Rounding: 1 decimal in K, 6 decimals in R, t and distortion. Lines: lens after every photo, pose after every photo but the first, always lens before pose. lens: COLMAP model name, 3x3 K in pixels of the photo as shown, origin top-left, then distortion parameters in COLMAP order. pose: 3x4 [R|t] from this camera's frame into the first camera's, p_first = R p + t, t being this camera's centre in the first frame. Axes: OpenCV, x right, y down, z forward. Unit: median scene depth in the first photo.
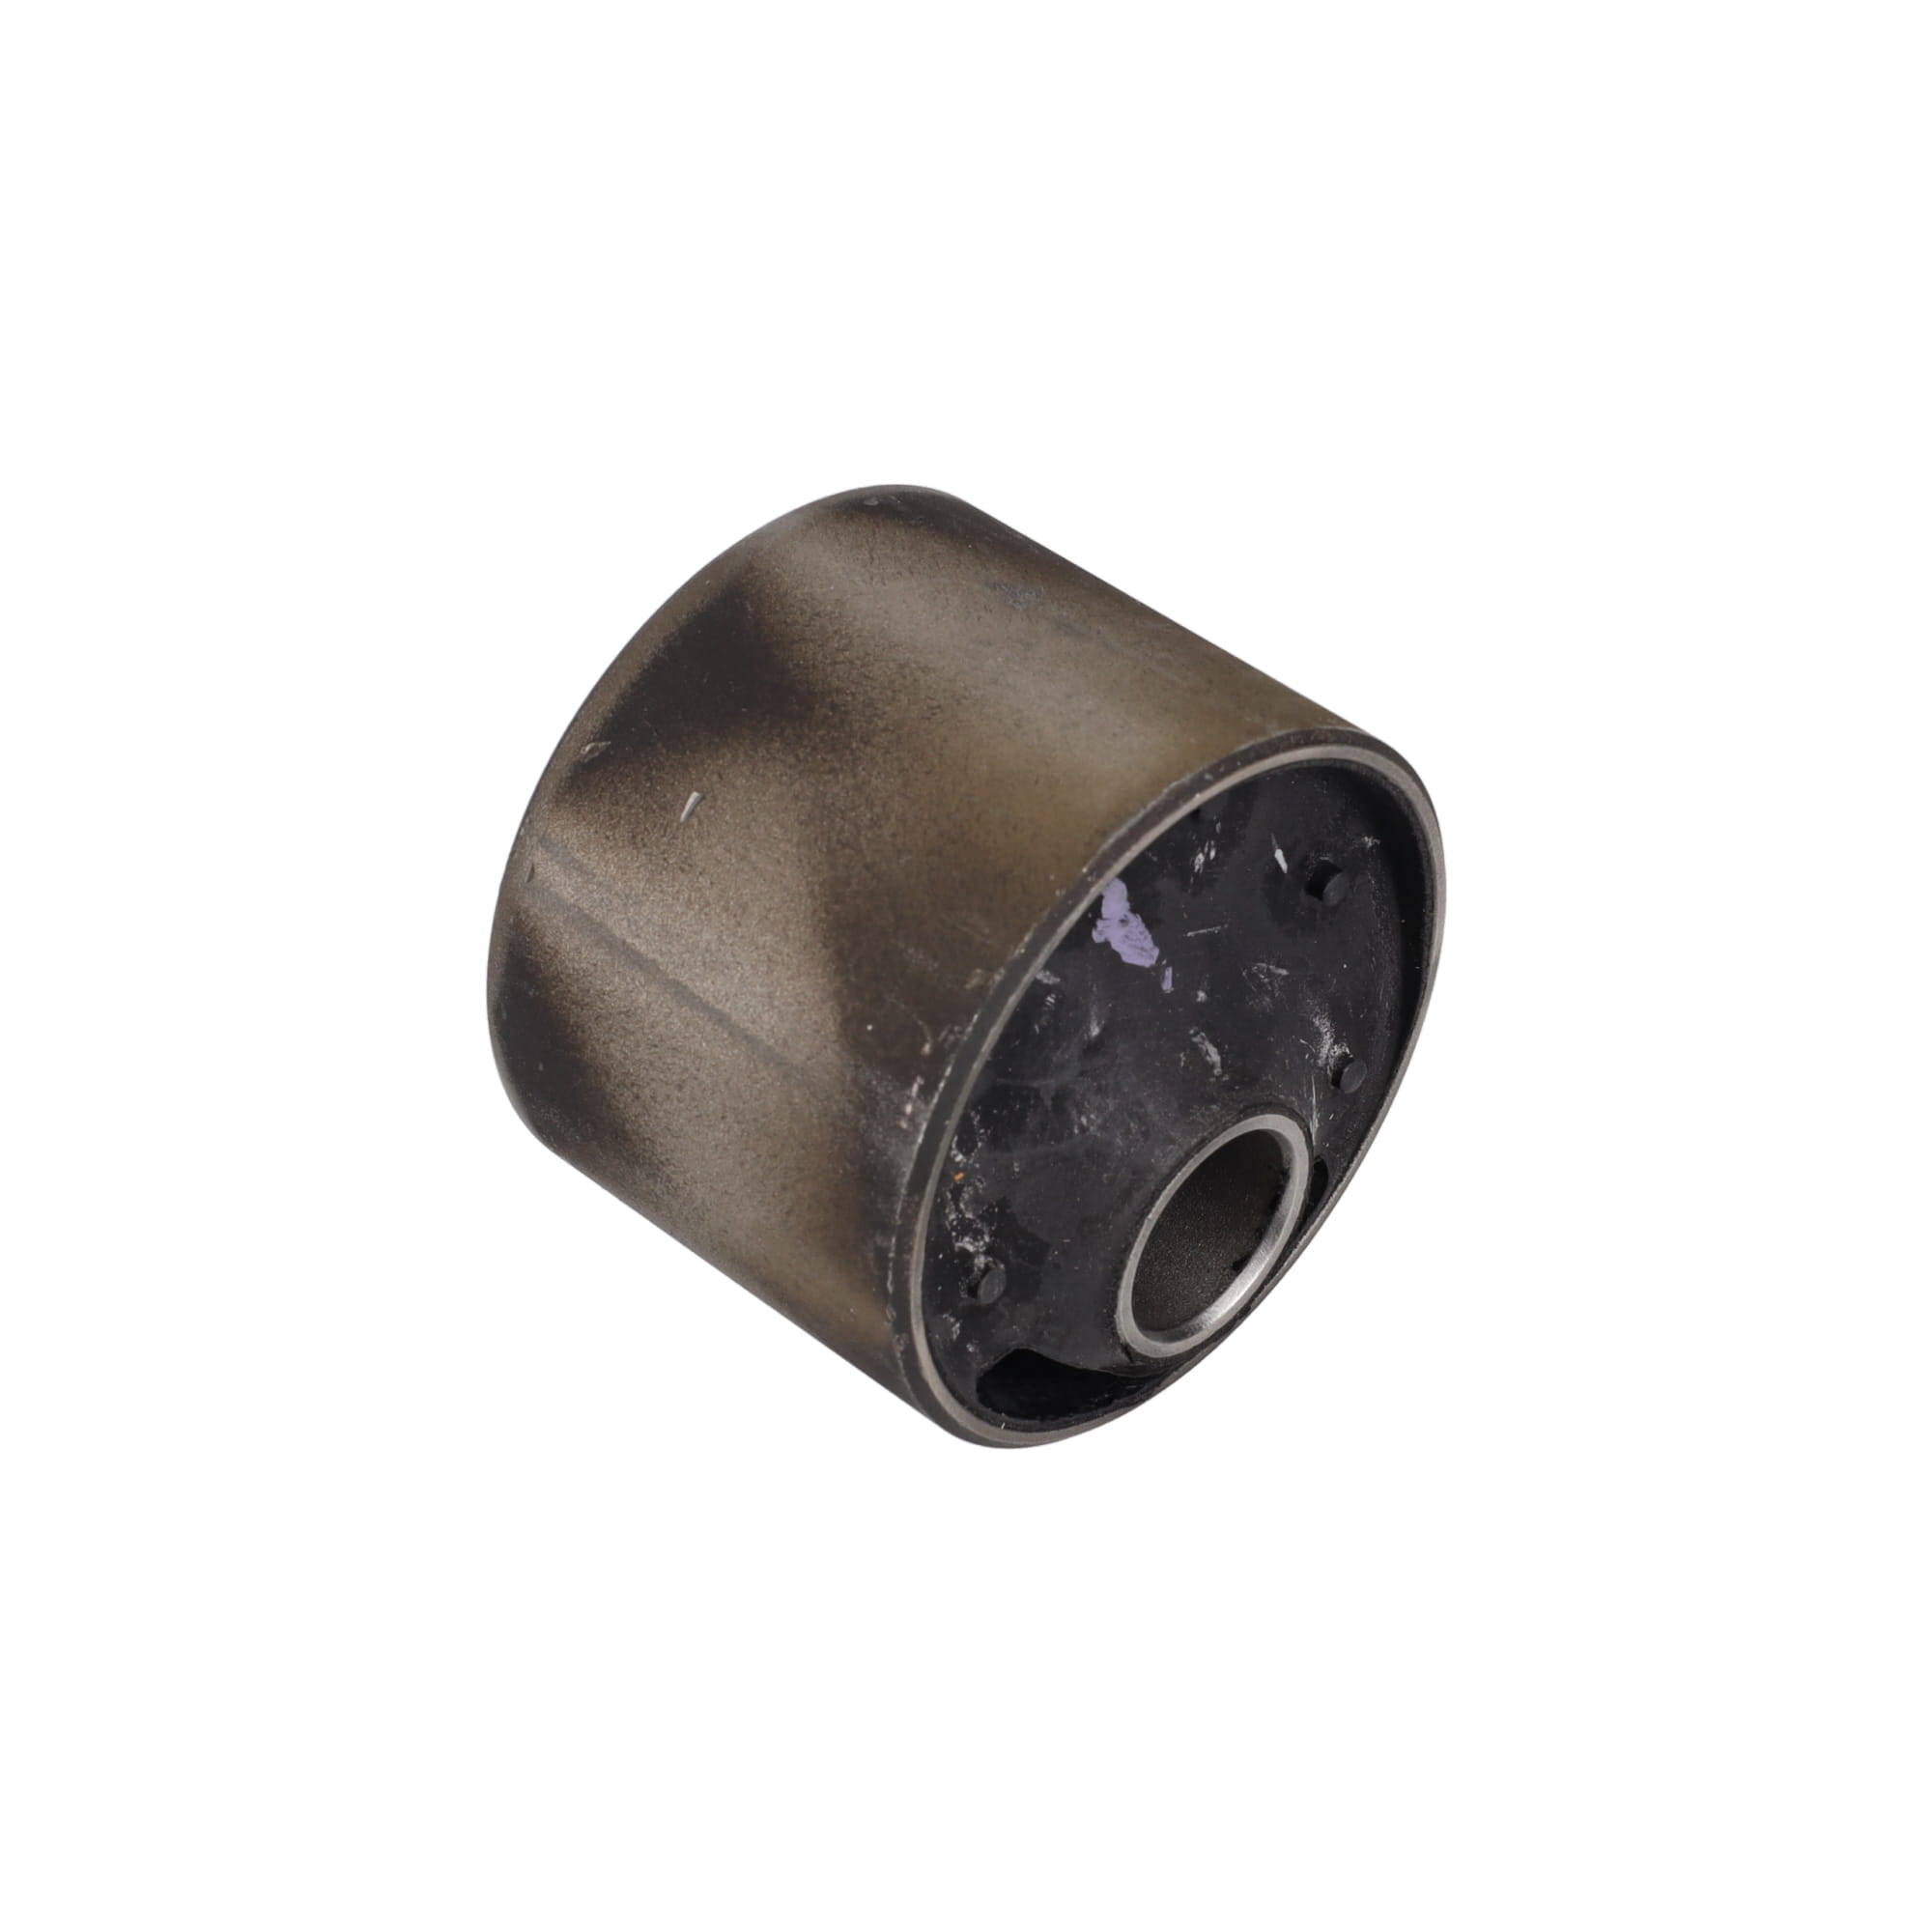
lens RADIAL K [[5271.9, 0, 966.0], [0, 5271.9, 966.0], [0, 0, 1]] dist [0.003318, -0.080188]
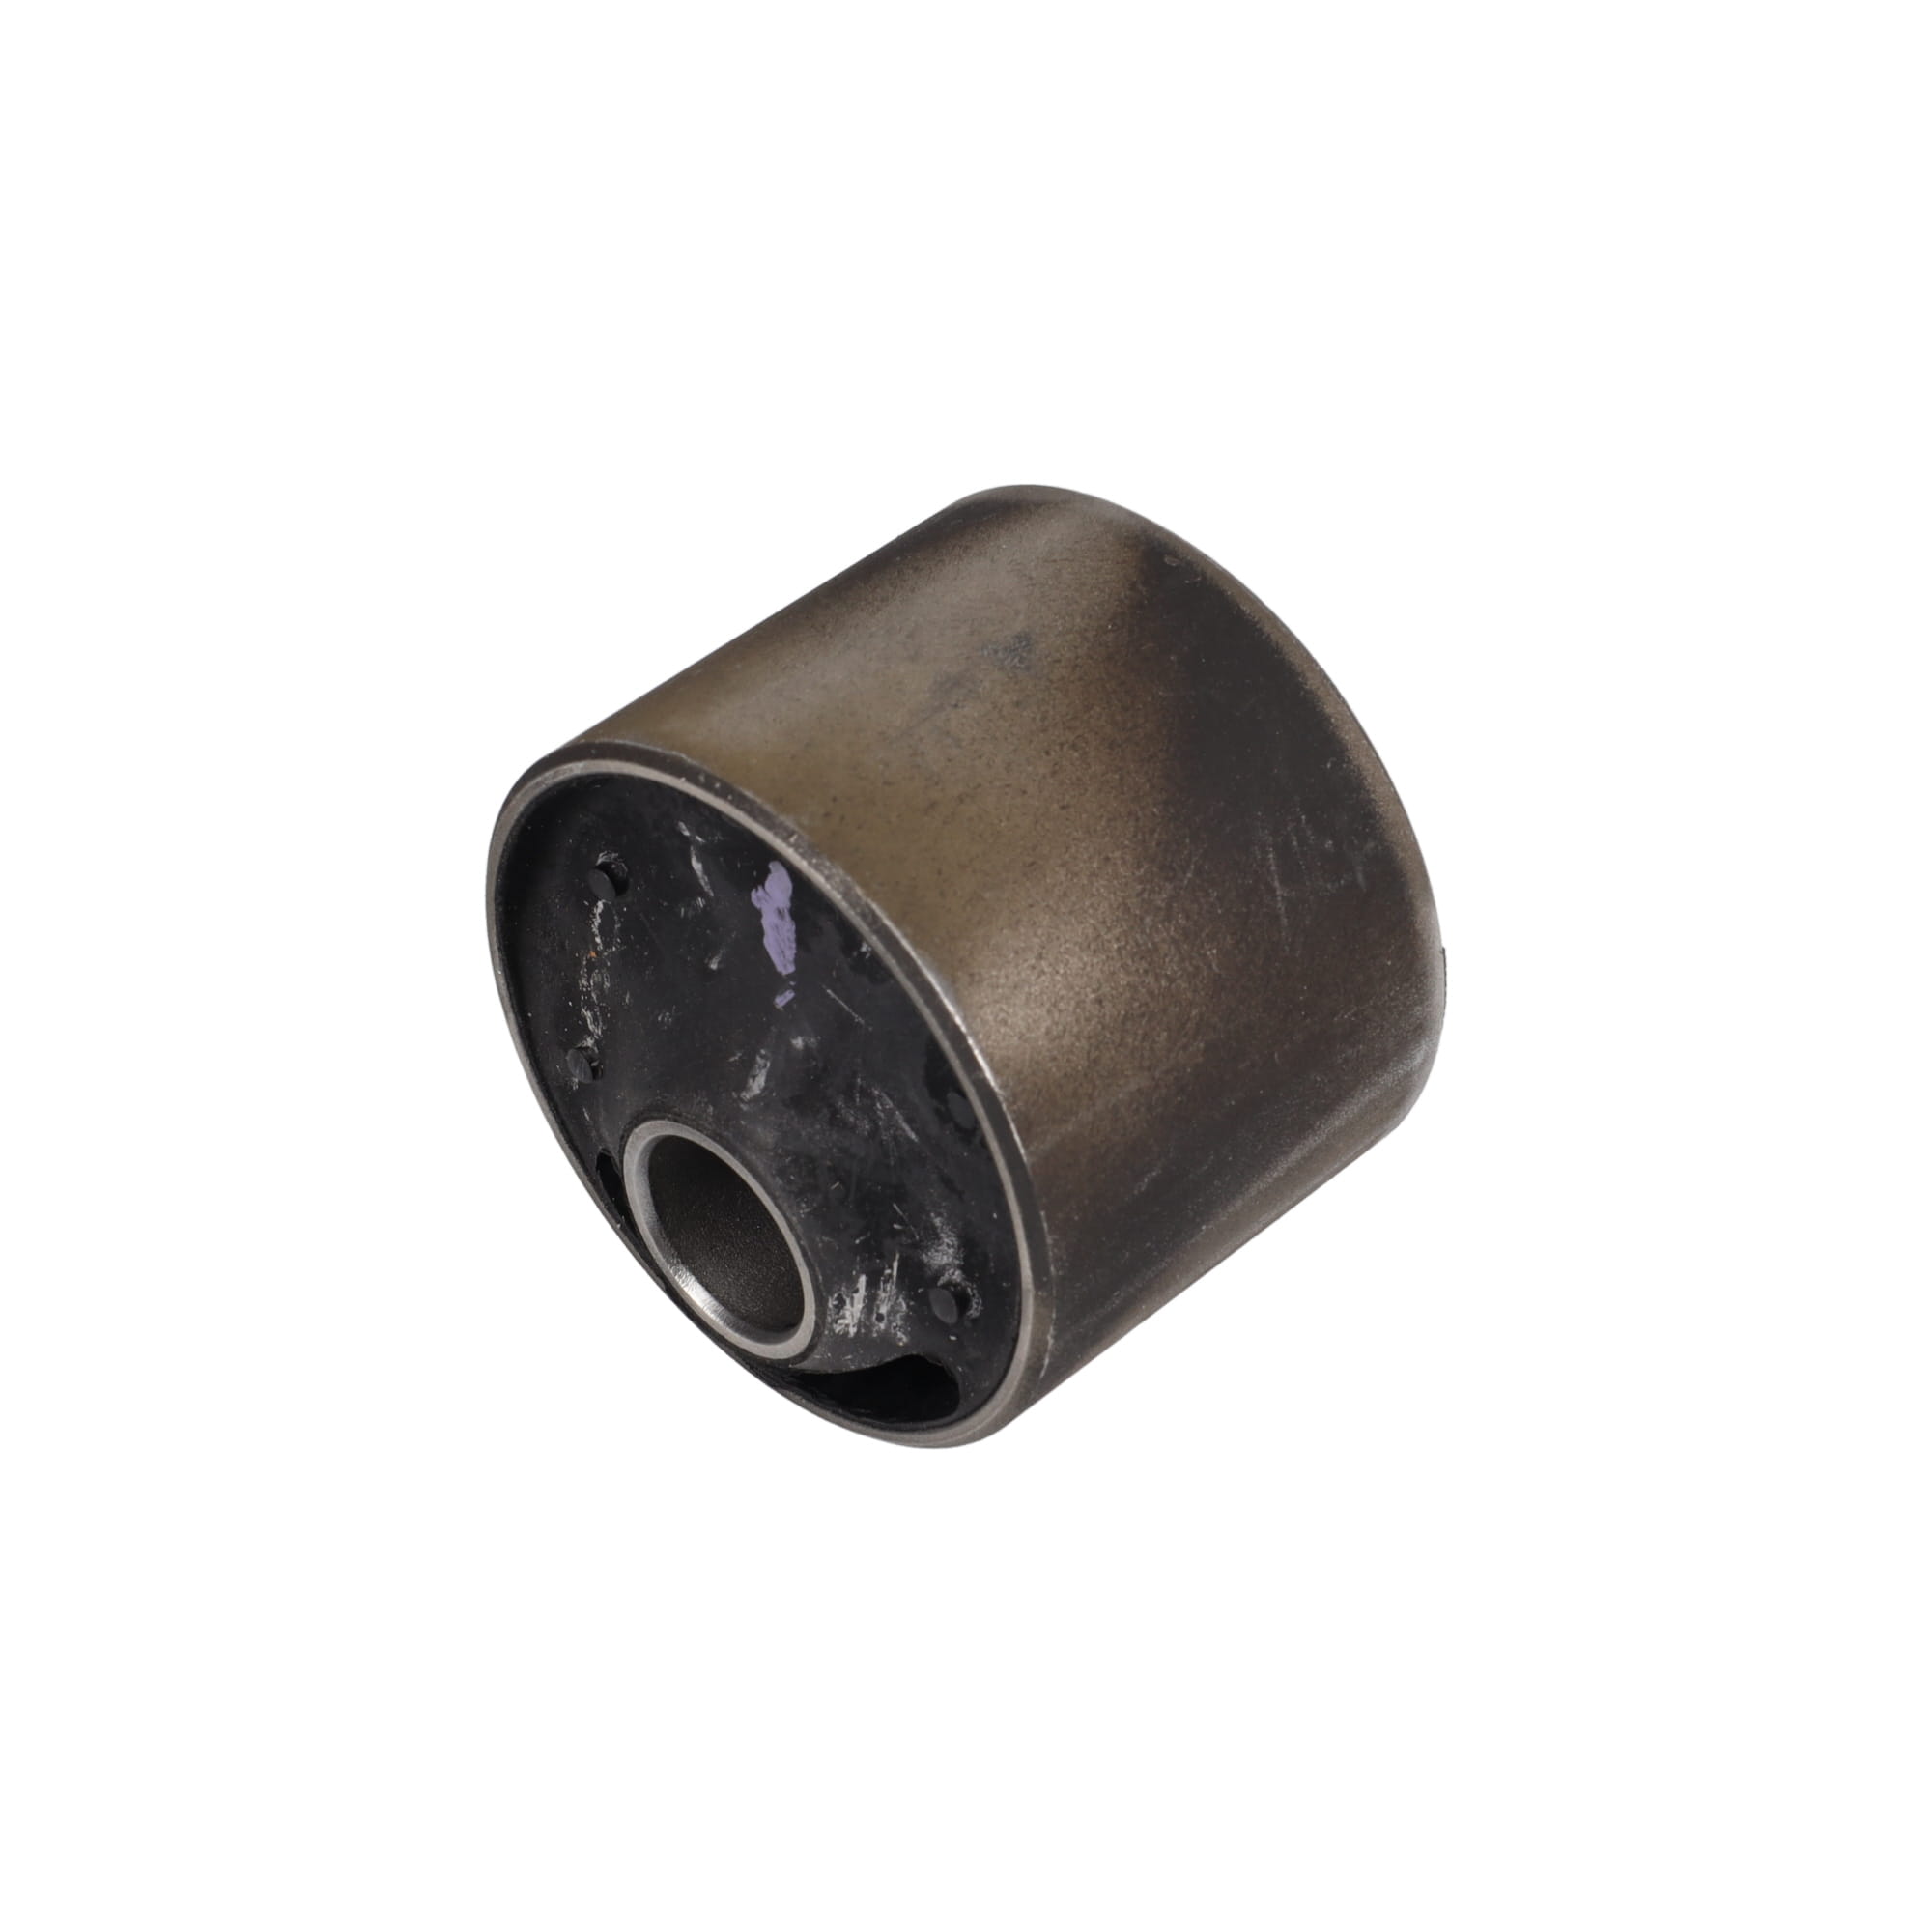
lens RADIAL K [[5271.9, 0, 966.0], [0, 5271.9, 966.0], [0, 0, 1]] dist [0.003318, -0.080188]
pose [[-0.007342, 0.572946, -0.819560, 0.863135], [-0.548589, 0.682931, 0.482344, -0.508140], [0.836060, 0.453143, 0.309298, 0.725196]]
